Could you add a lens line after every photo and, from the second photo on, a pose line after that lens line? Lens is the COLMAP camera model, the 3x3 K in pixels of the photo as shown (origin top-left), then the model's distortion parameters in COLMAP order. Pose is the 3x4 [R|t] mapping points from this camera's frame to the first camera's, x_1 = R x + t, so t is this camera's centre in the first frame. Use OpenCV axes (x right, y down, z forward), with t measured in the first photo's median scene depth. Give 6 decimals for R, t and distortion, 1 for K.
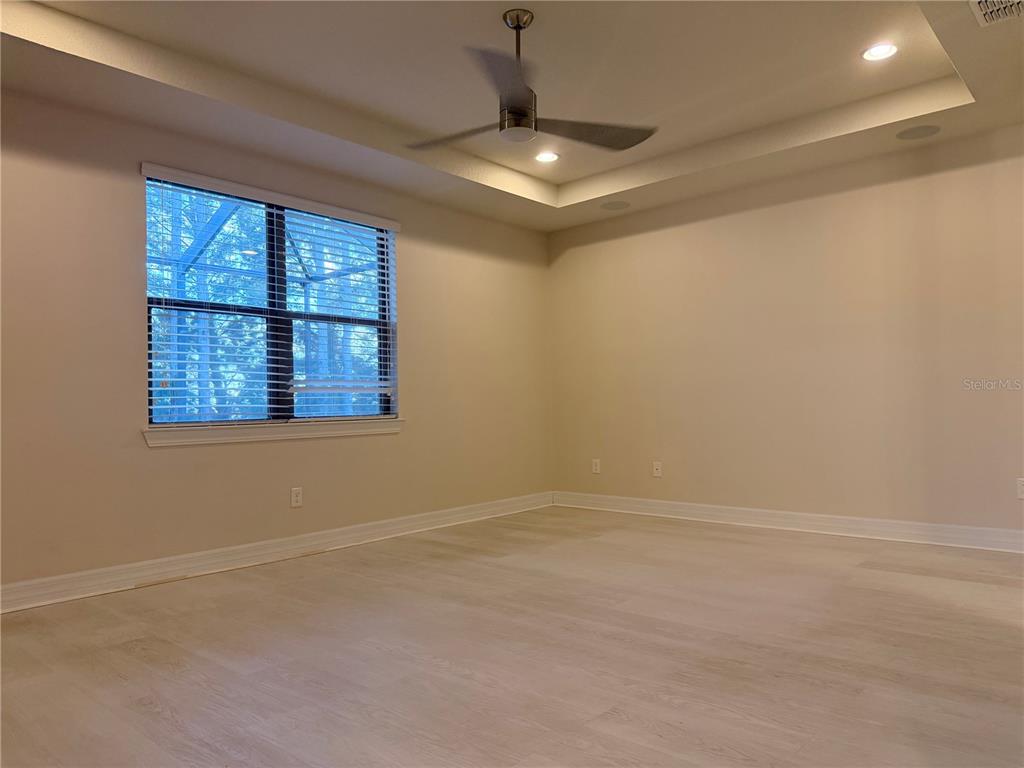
lens RADIAL K [[720.9, 0, 512.0], [0, 720.9, 384.0], [0, 0, 1]] dist [0.087357, -0.112356]
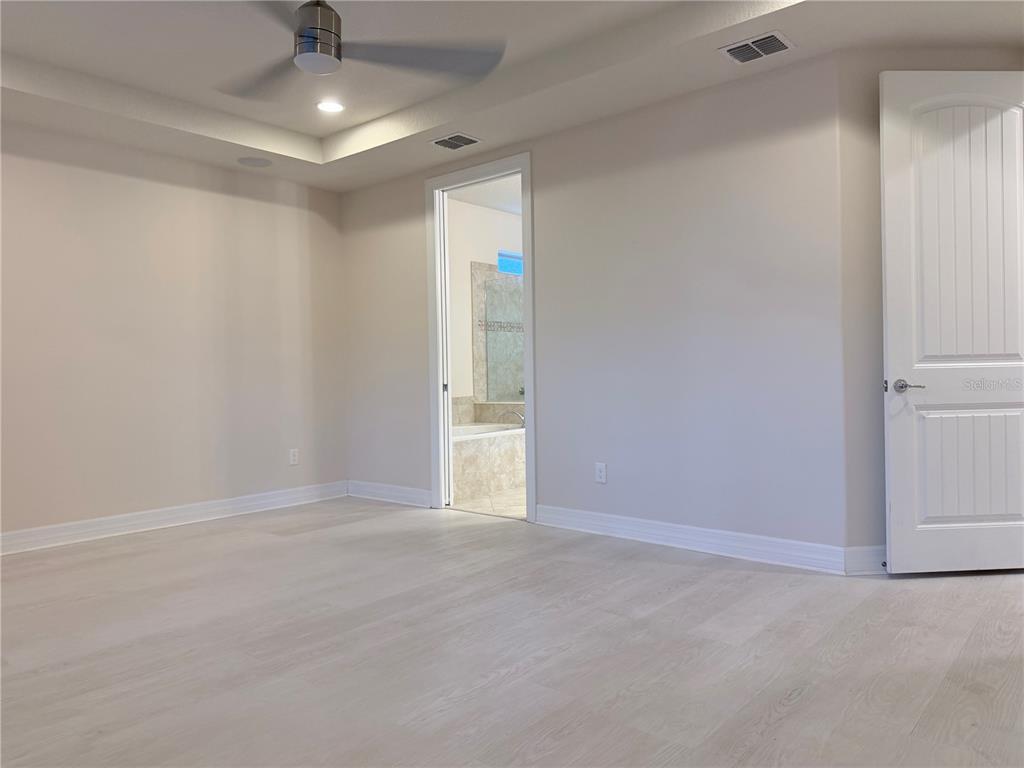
lens RADIAL K [[720.9, 0, 512.0], [0, 720.9, 384.0], [0, 0, 1]] dist [0.087357, -0.112356]
pose [[-0.009078, 0.003723, 0.999952, -1.049357], [-0.006360, 0.999973, -0.003780, 0.022006], [-0.999939, -0.006394, -0.009054, 1.026313]]
